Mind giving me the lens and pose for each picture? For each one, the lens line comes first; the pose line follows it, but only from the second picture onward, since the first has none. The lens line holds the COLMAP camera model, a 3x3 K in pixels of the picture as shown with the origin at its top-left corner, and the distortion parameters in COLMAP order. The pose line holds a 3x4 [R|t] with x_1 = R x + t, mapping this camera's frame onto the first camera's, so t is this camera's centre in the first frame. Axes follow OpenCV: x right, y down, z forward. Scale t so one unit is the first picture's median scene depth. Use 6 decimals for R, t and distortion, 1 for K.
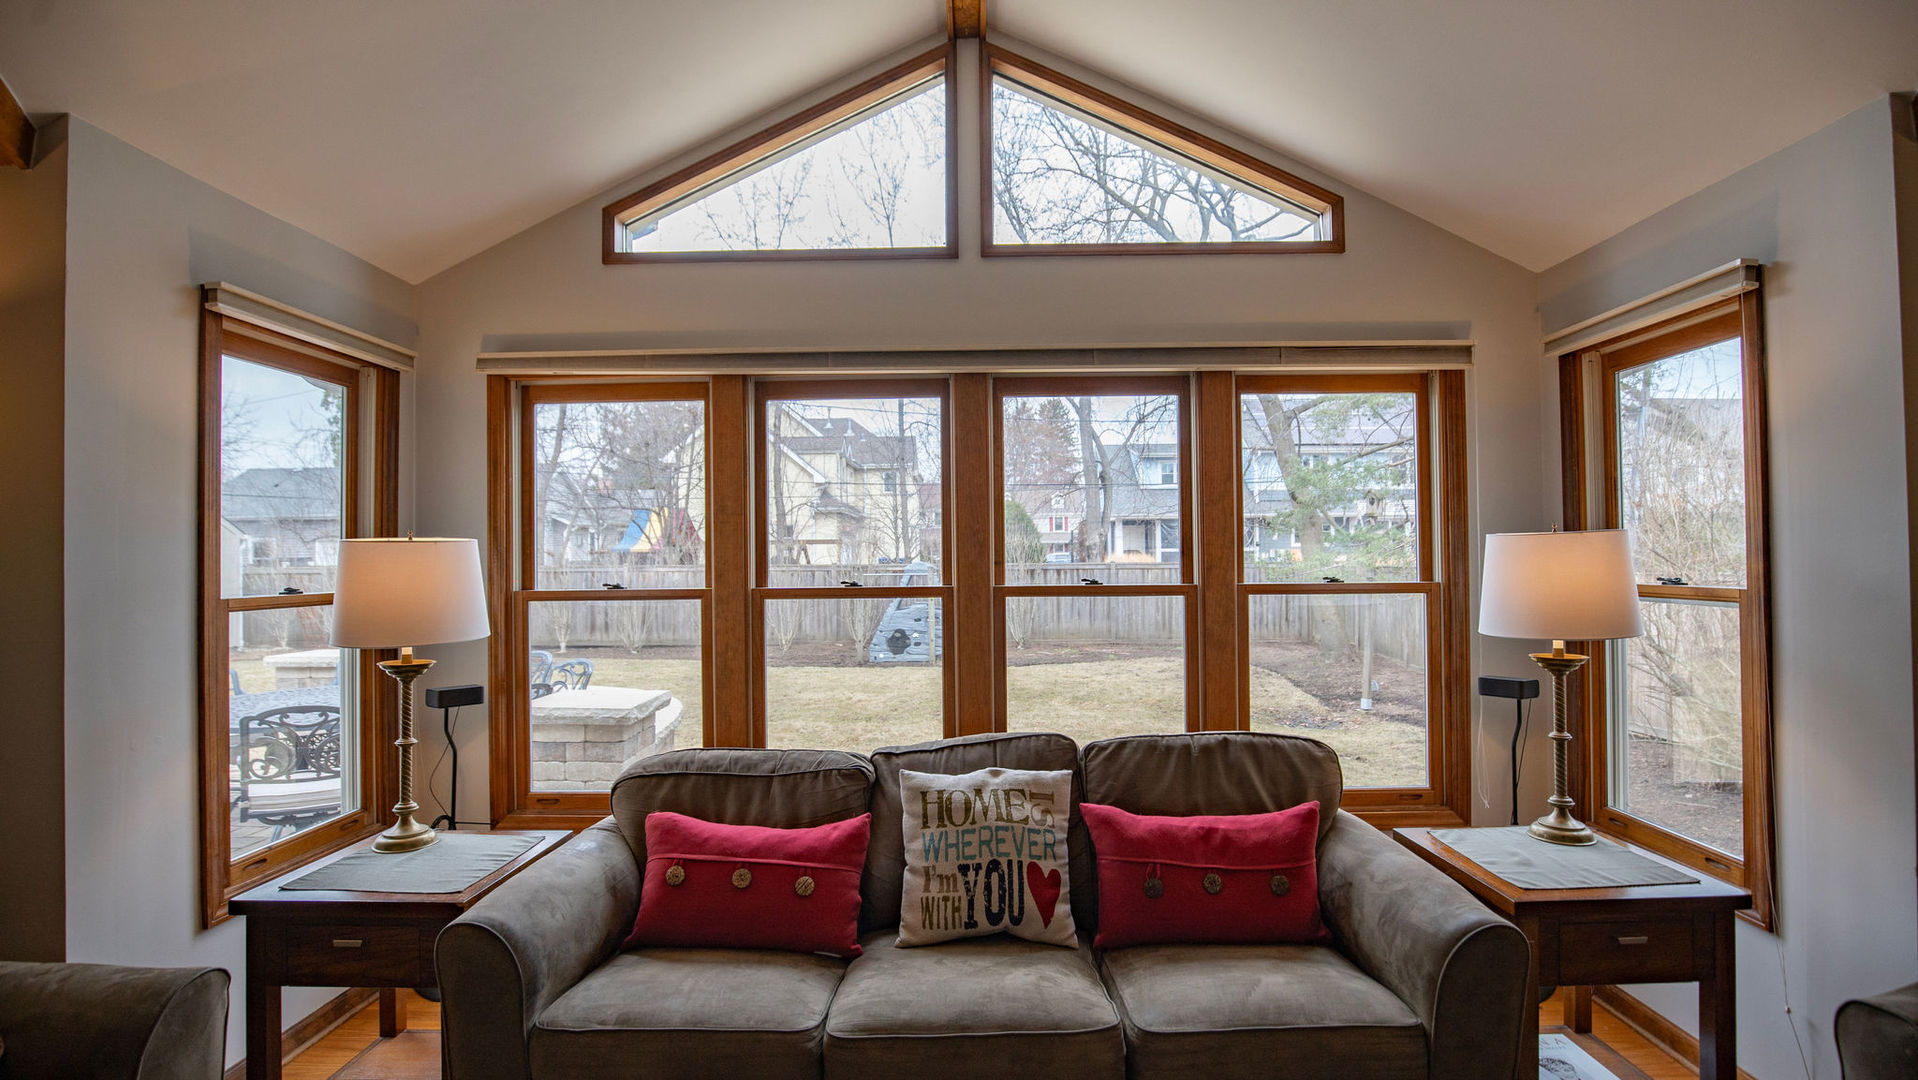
lens RADIAL K [[883.6, 0, 958.0], [0, 883.6, 539.2], [0, 0, 1]] dist [-0.036859, 0.005112]
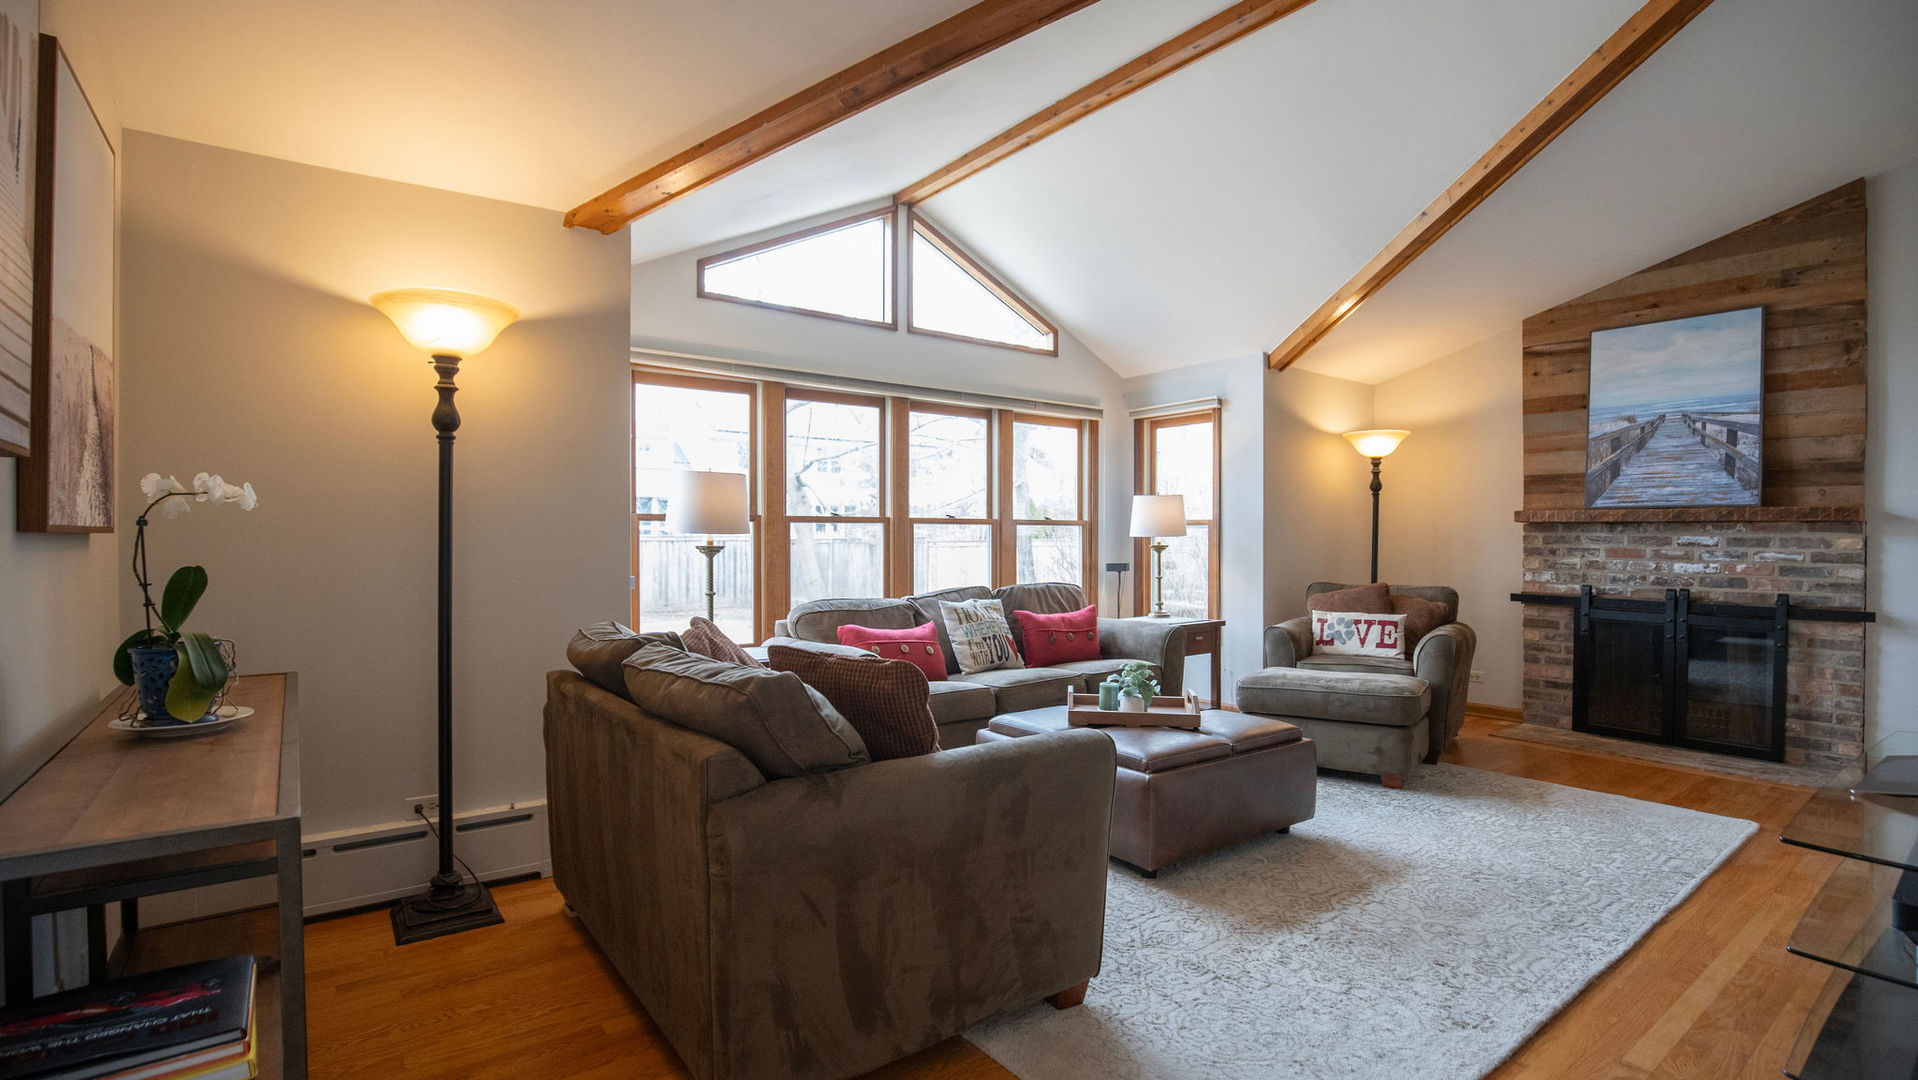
lens RADIAL K [[883.6, 0, 960.4], [0, 883.6, 542.8], [0, 0, 1]] dist [-0.036859, 0.005112]
pose [[0.787731, 0.005310, 0.615996, -0.988638], [-0.020371, 0.999641, 0.017432, 0.071799], [-0.615682, -0.026280, 0.787556, -0.482040]]
